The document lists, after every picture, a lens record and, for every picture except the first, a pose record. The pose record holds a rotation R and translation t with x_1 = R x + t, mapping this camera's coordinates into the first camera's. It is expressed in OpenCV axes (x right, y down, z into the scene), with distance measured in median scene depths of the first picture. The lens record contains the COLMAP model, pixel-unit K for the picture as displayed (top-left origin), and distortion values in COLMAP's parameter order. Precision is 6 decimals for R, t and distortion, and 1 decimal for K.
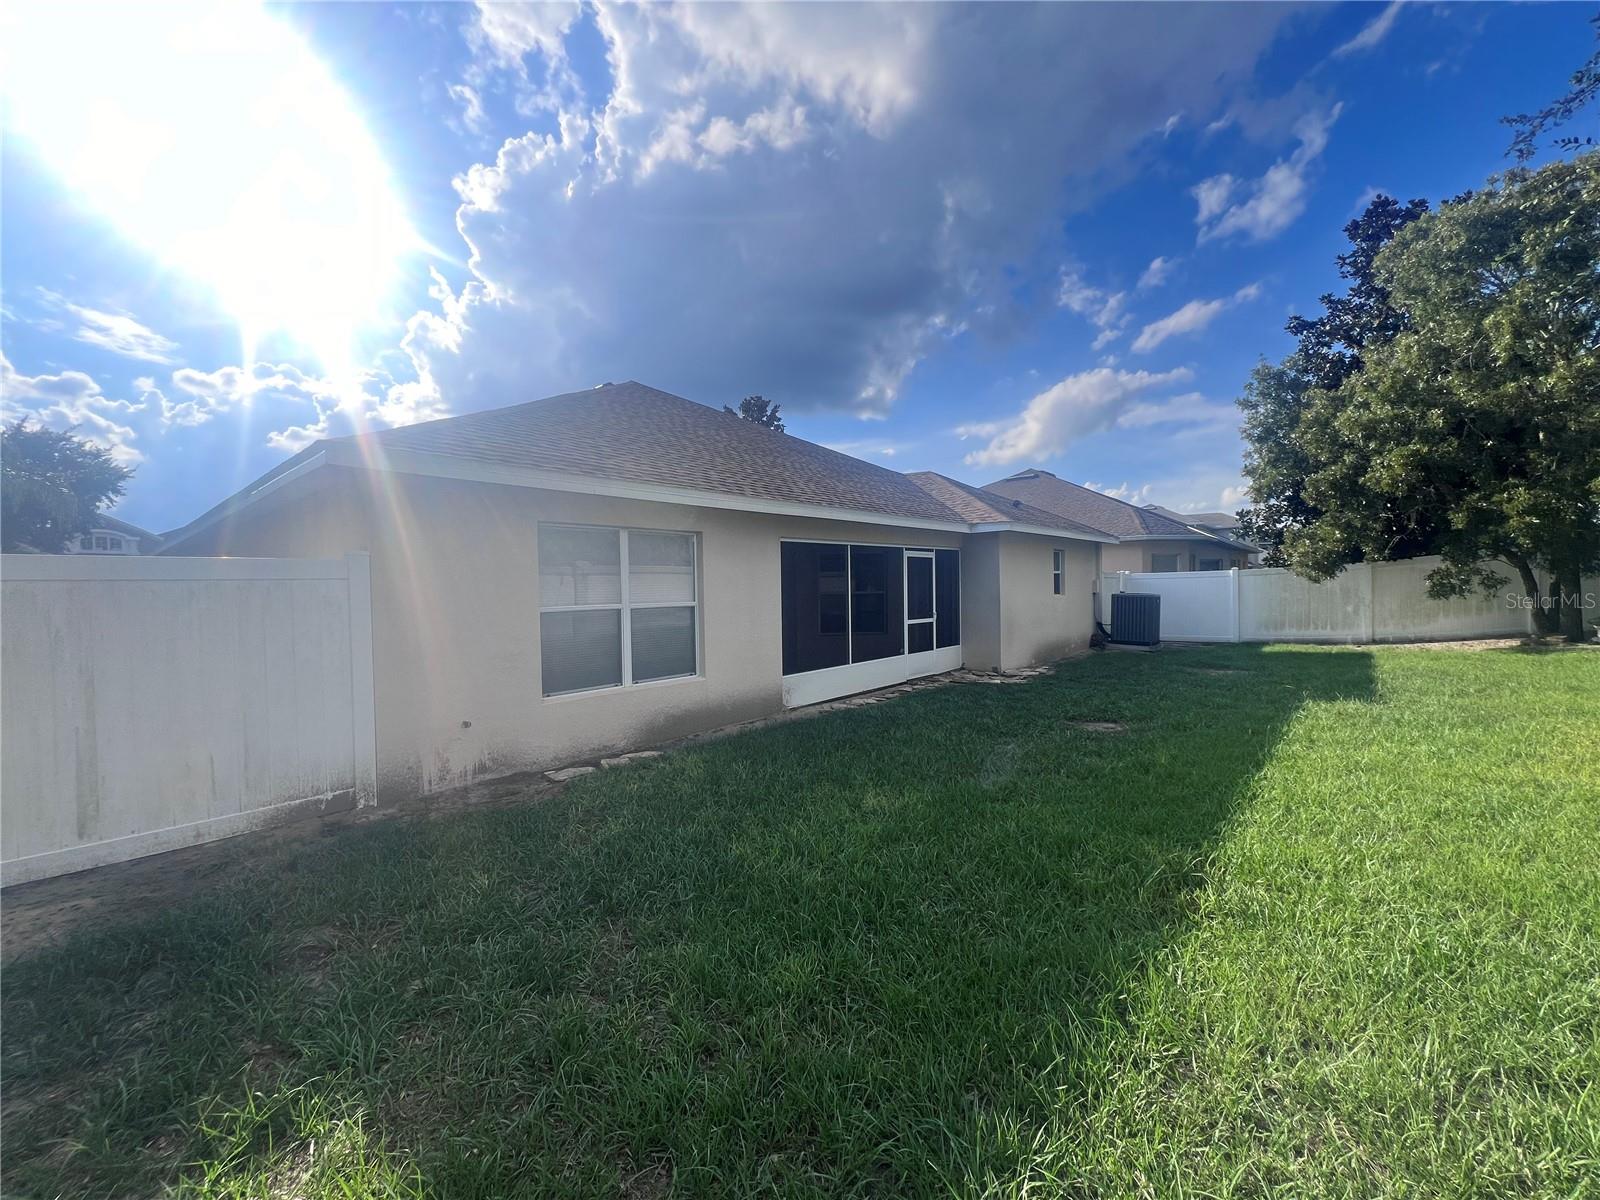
lens RADIAL K [[637.7, 0, 795.8], [0, 637.7, 602.0], [0, 0, 1]] dist [-0.000197, 0.001023]
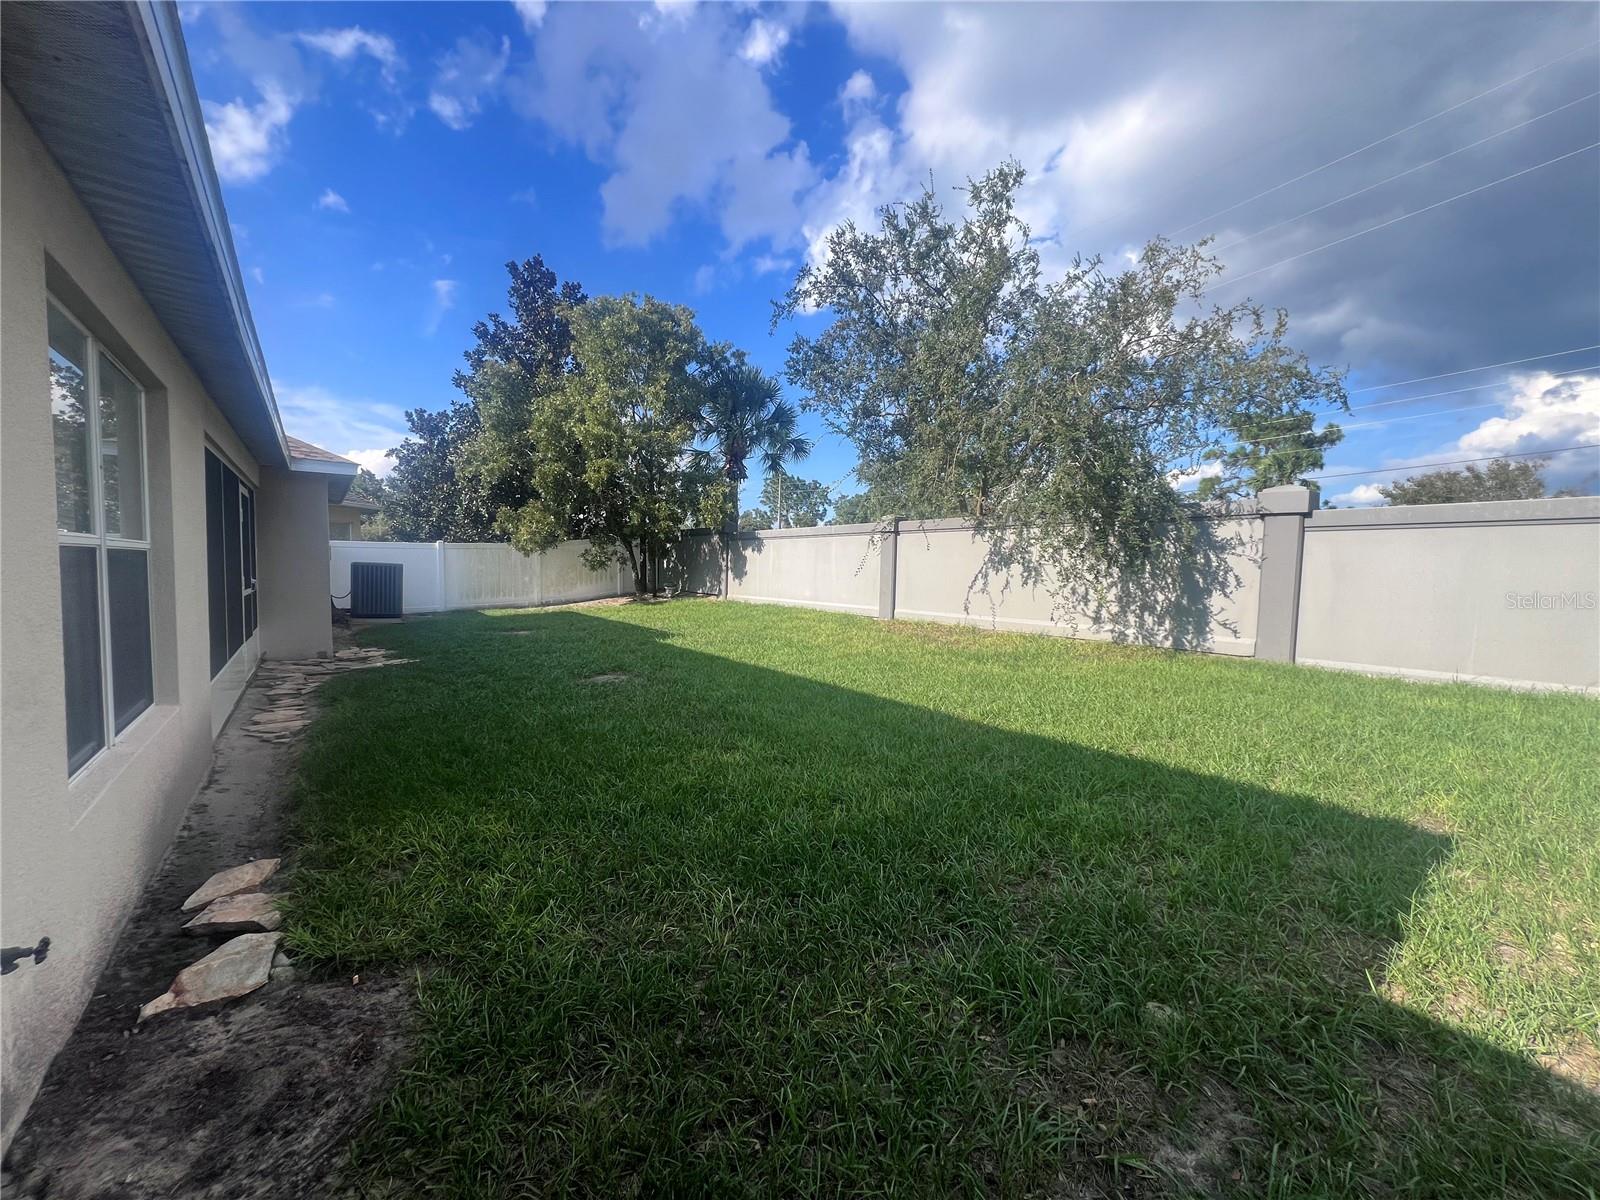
lens RADIAL K [[639.2, 0, 802.8], [0, 639.2, 603.5], [0, 0, 1]] dist [-0.000489, 0.000966]
pose [[0.204166, -0.035811, 0.978281, -0.636149], [0.001263, 0.999339, 0.036318, 0.036316], [-0.978935, -0.006179, 0.204077, 0.575694]]
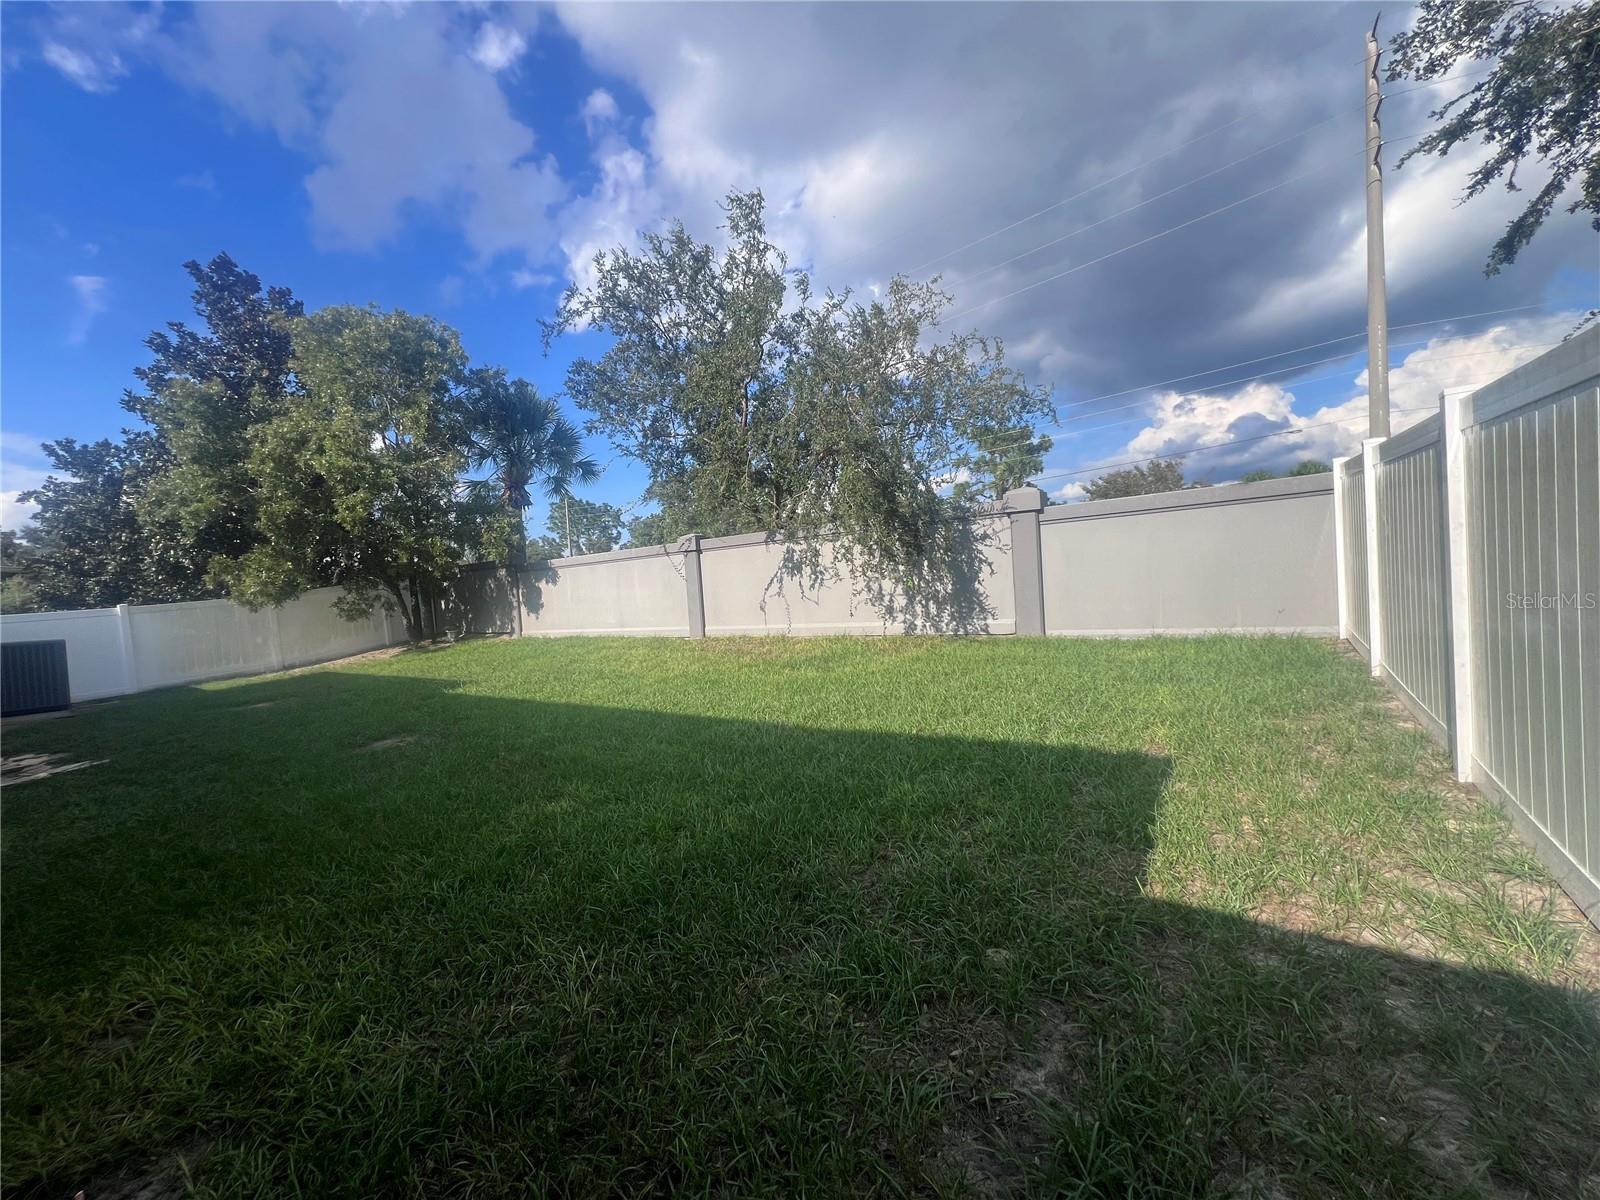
lens RADIAL K [[637.7, 0, 795.8], [0, 637.7, 602.0], [0, 0, 1]] dist [-0.000197, 0.001023]
pose [[-0.101109, -0.014616, 0.994768, -0.648165], [0.097978, 0.994885, 0.024576, 0.024891], [-0.990039, 0.099950, -0.099160, 0.620618]]
